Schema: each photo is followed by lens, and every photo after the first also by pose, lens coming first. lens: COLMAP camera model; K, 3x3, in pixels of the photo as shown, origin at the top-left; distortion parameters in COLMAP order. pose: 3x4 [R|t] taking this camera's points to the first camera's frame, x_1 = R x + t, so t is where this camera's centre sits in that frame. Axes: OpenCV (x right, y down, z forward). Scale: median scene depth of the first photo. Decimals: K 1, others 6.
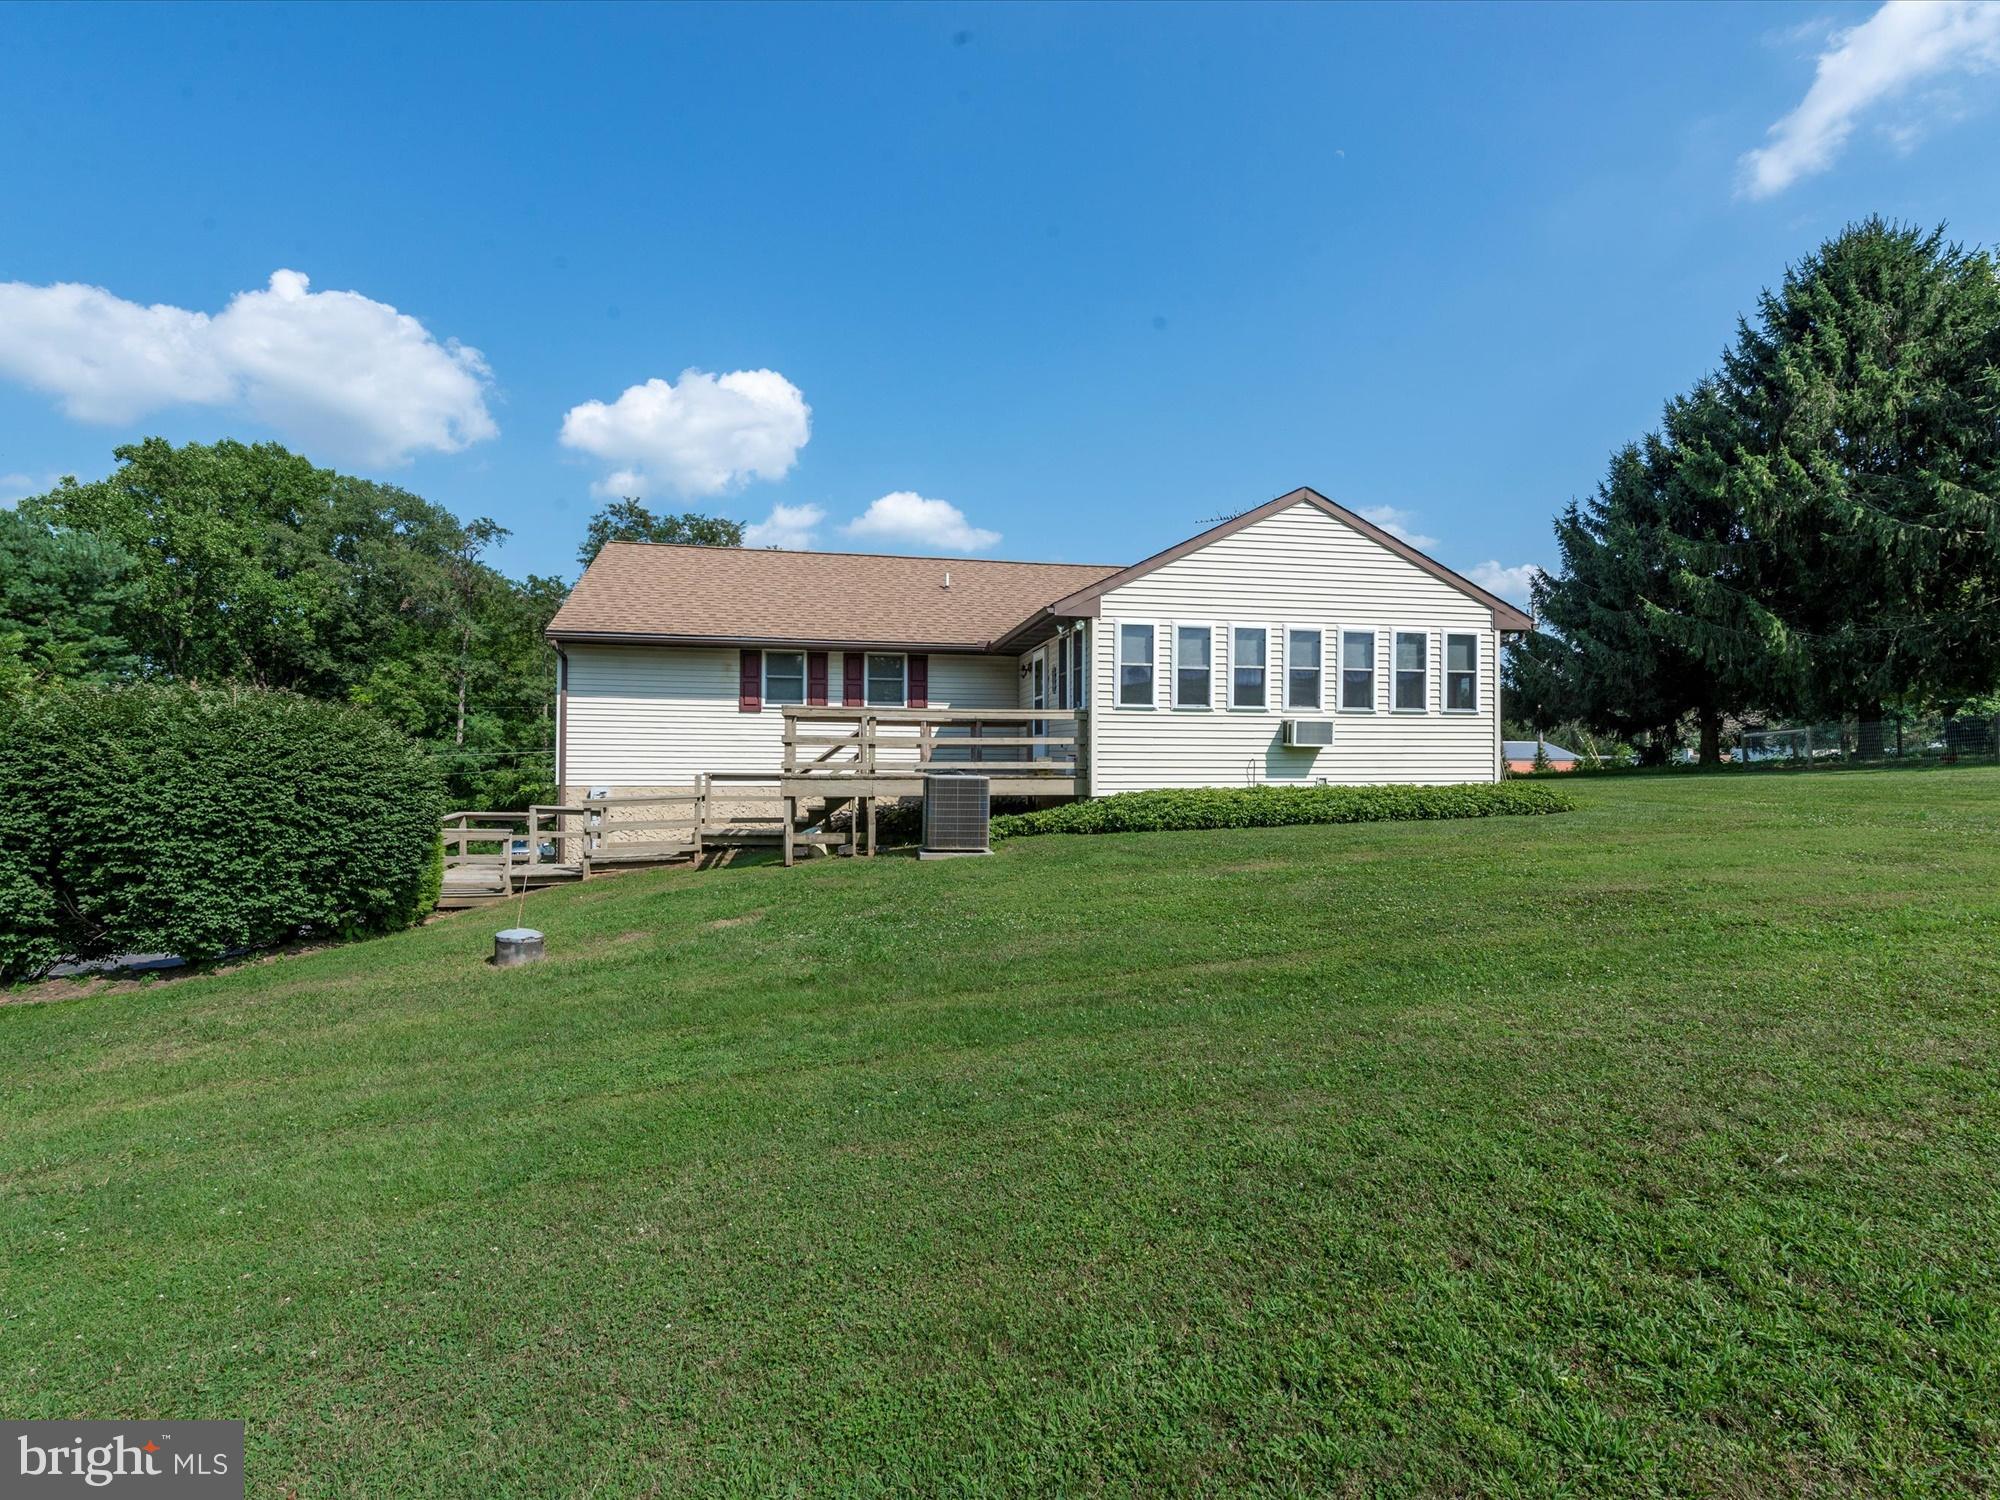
lens RADIAL K [[939.4, 0, 986.6], [0, 939.4, 749.6], [0, 0, 1]] dist [0.012156, -0.003402]
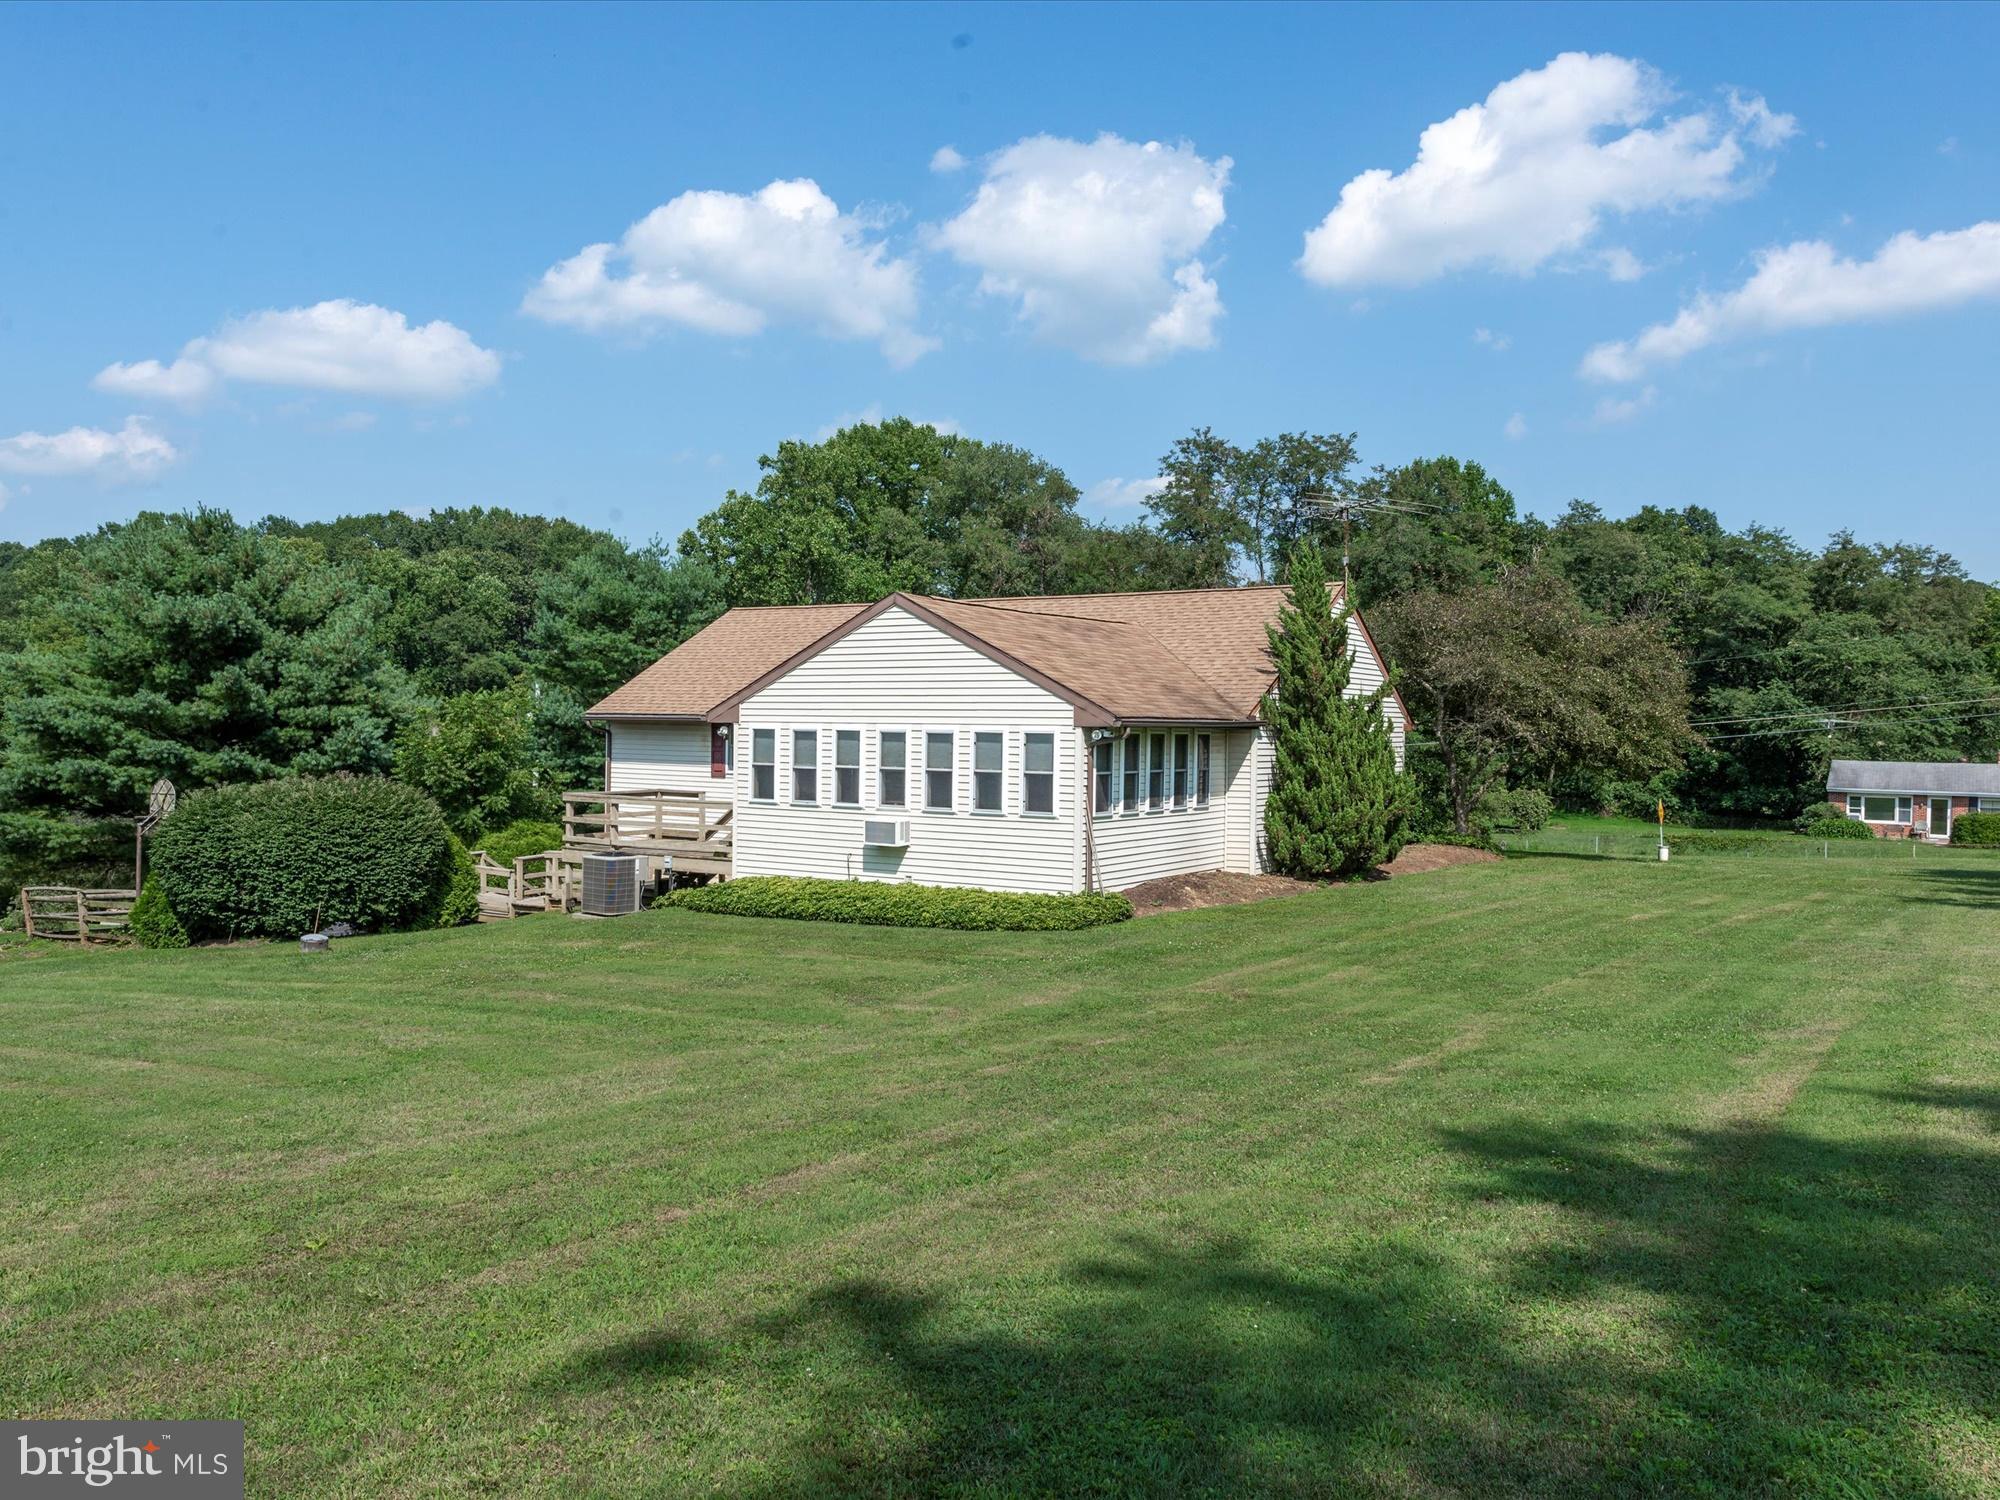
lens RADIAL K [[1484.4, 0, 979.6], [0, 1484.4, 764.9], [0, 0, 1]] dist [0.011795, 0.003345]
pose [[0.728293, 0.021752, -0.684920, 1.211199], [0.002174, 0.999418, 0.034052, -0.115751], [0.685262, -0.026289, 0.727822, -0.092763]]
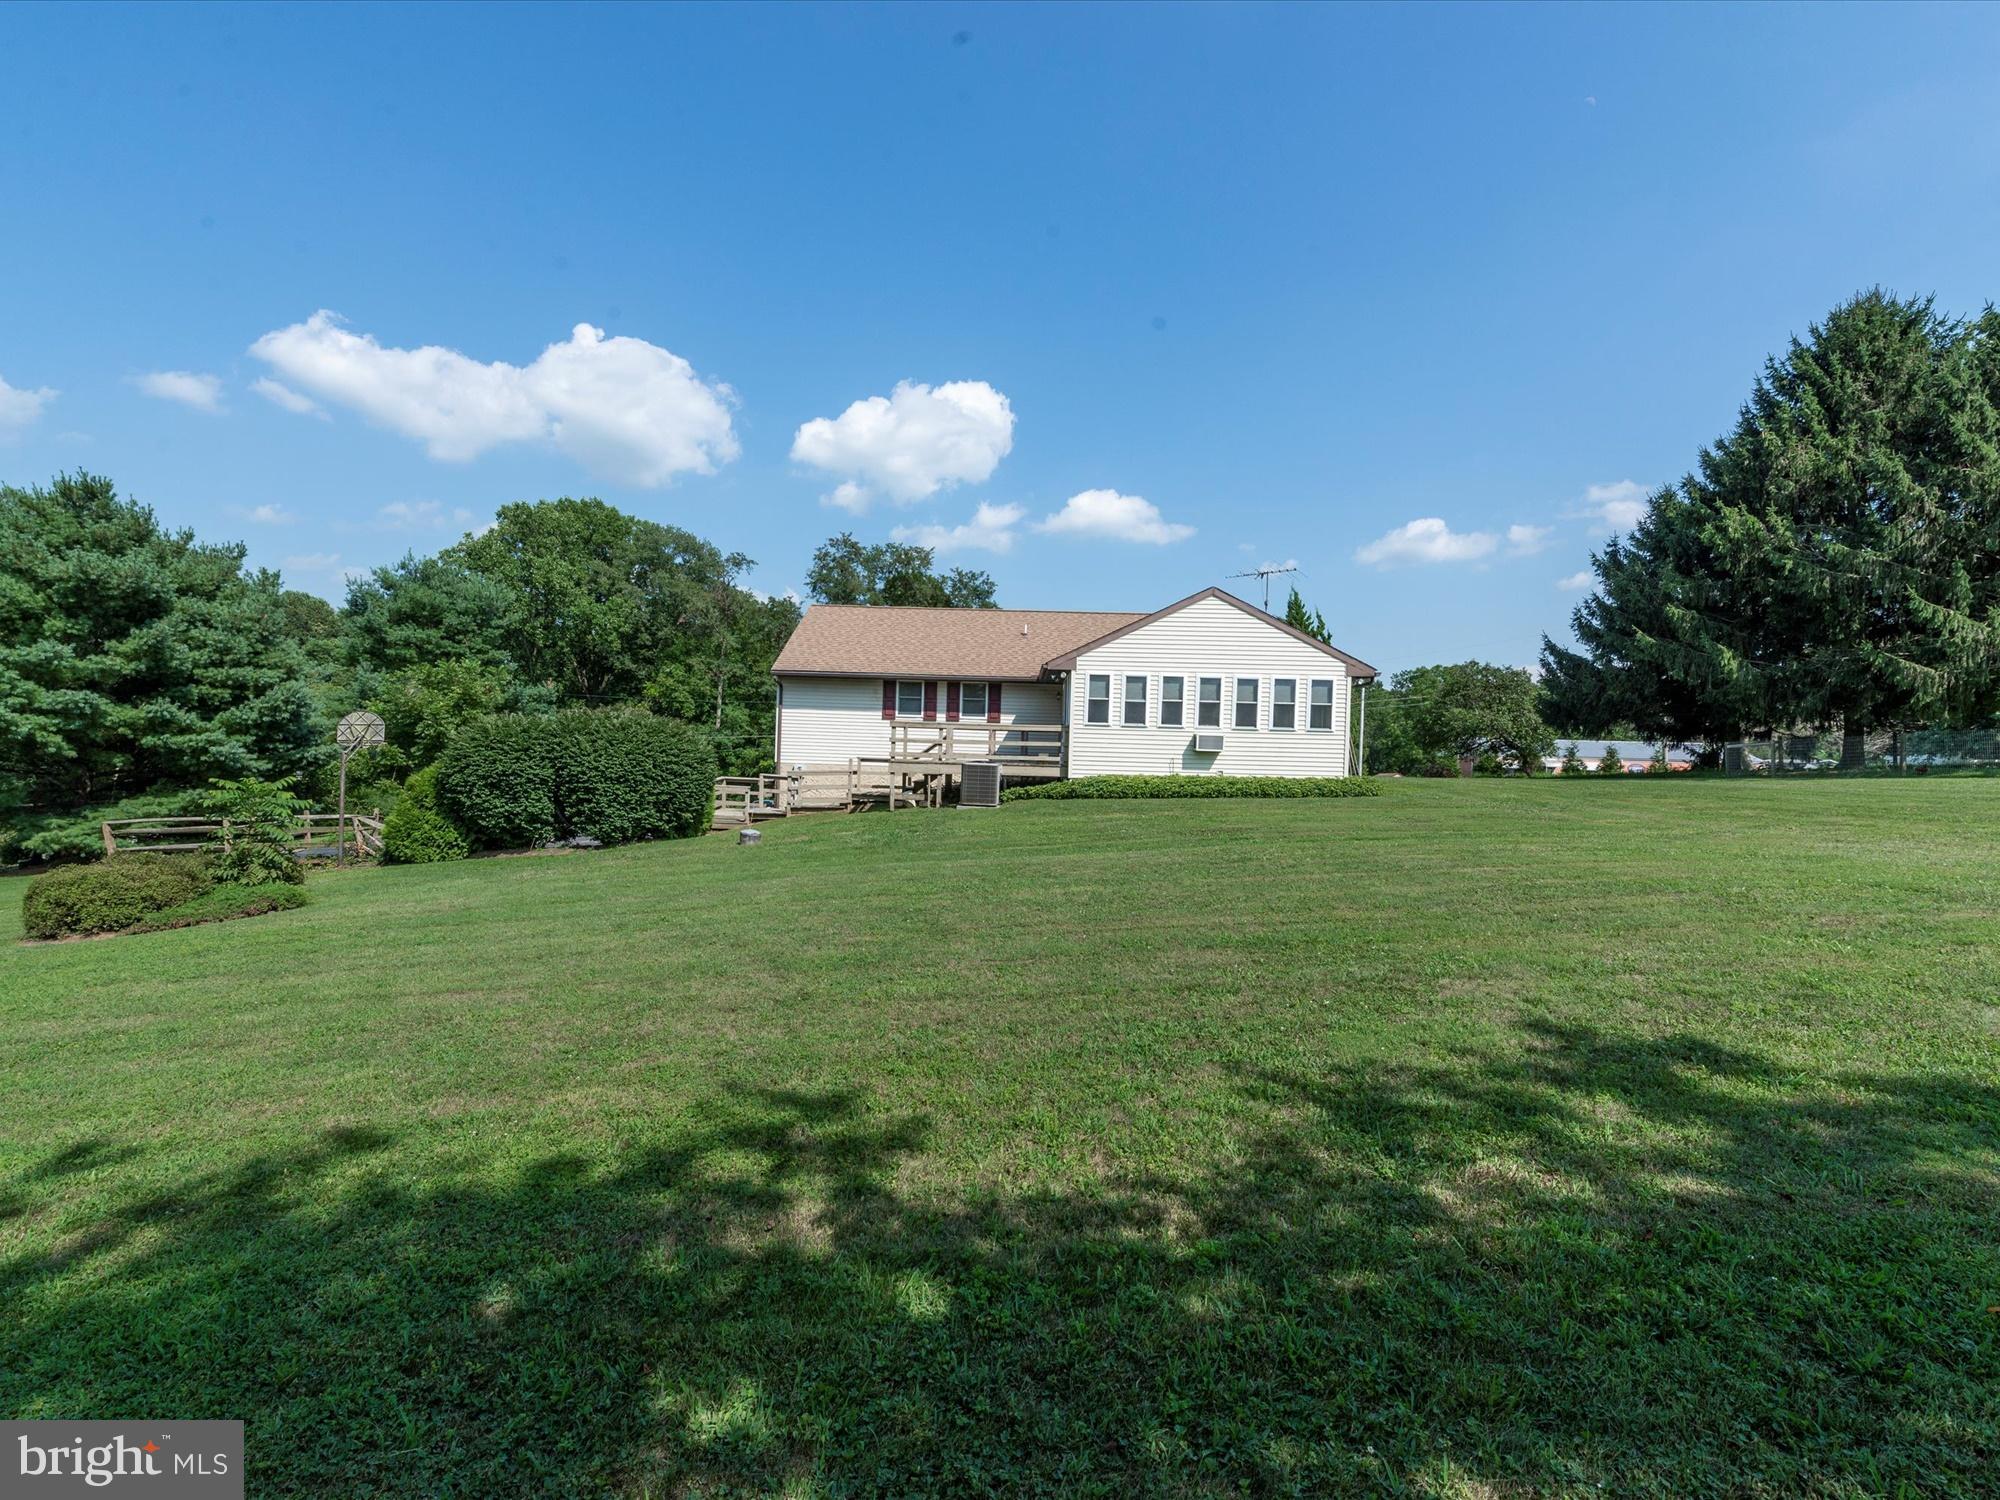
lens RADIAL K [[889.4, 0, 983.7], [0, 889.4, 755.6], [0, 0, 1]] dist [0.014073, -0.004877]
pose [[0.976359, 0.025414, -0.214657, 0.231620], [-0.020316, 0.999457, 0.025924, -0.021110], [0.215200, -0.020950, 0.976345, -0.440866]]
